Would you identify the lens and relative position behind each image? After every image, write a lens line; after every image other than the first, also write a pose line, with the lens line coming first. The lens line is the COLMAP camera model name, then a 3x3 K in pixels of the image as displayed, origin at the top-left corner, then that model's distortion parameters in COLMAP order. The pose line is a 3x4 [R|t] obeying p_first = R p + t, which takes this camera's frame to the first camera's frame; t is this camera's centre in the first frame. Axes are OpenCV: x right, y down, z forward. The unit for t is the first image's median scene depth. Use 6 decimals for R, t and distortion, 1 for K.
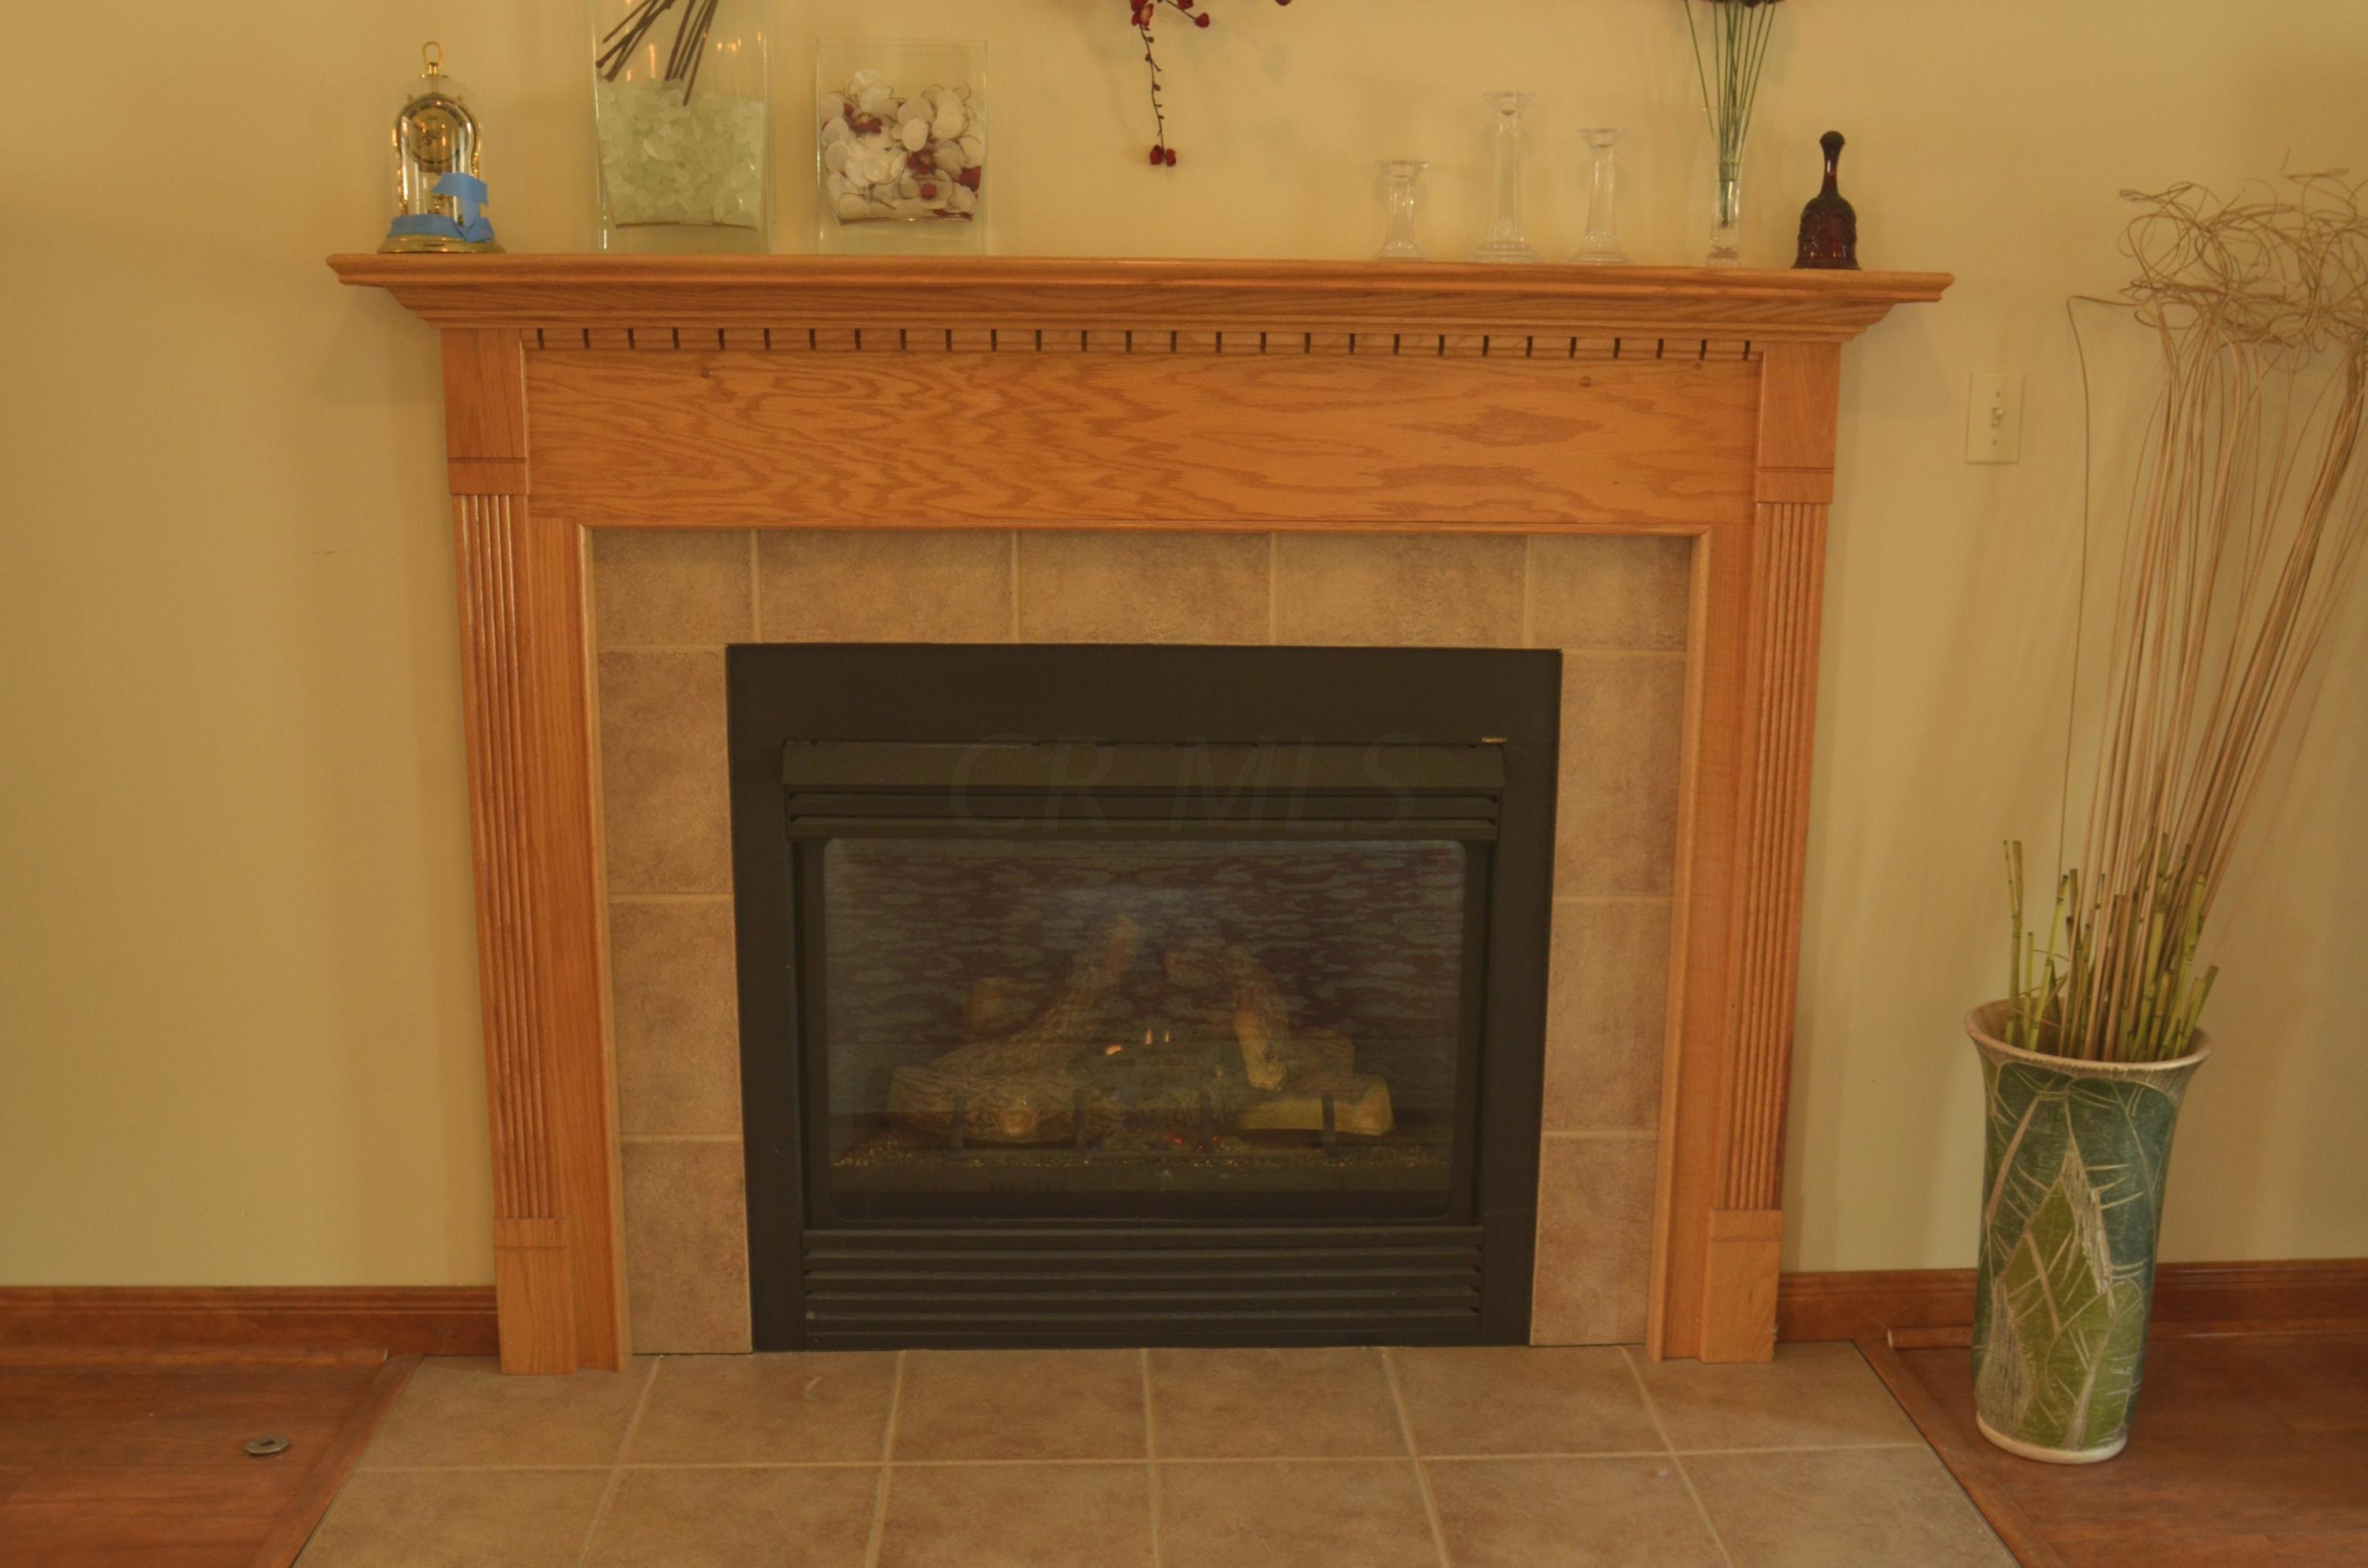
lens RADIAL K [[2294.3, 0, 1187.2], [0, 2294.3, 811.1], [0, 0, 1]] dist [-0.010233, -0.256965]
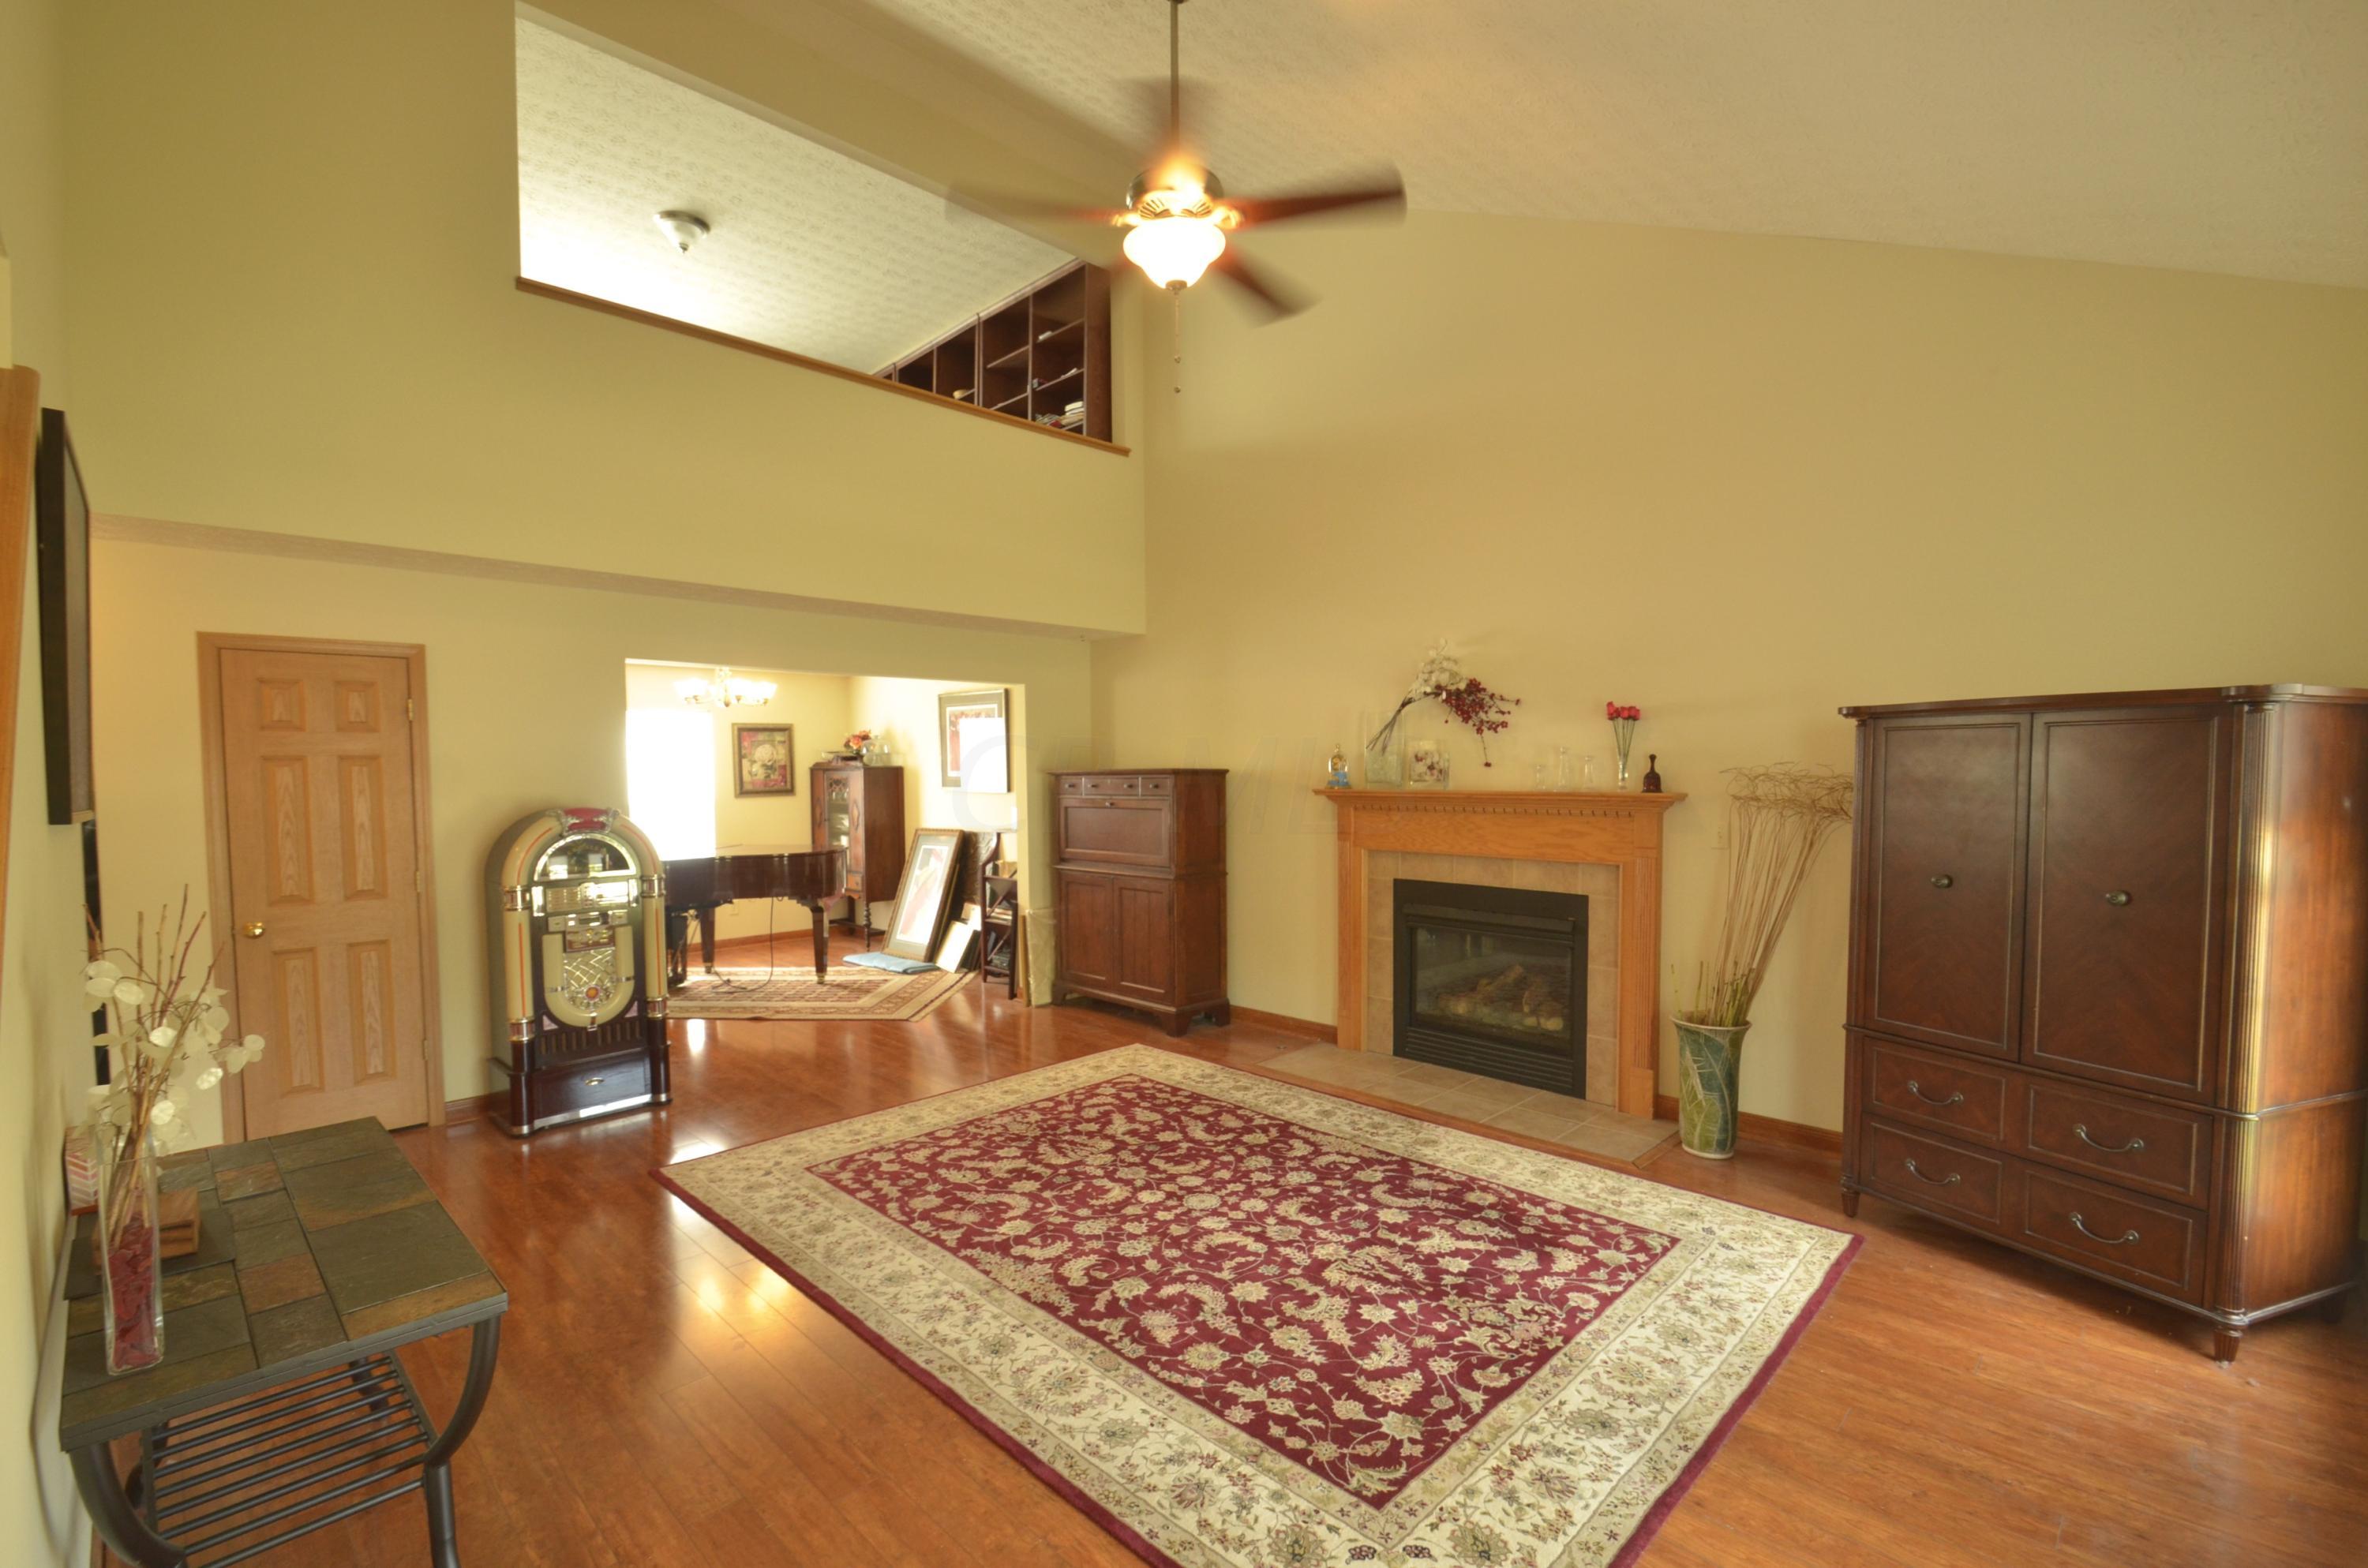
lens RADIAL K [[1029.0, 0, 1178.0], [0, 1029.0, 811.3], [0, 0, 1]] dist [0.011605, -0.016718]
pose [[0.670973, 0.016563, -0.741297, 0.948526], [-0.140404, 0.984502, -0.105087, 0.061990], [0.728068, 0.174591, 0.662899, -0.578642]]
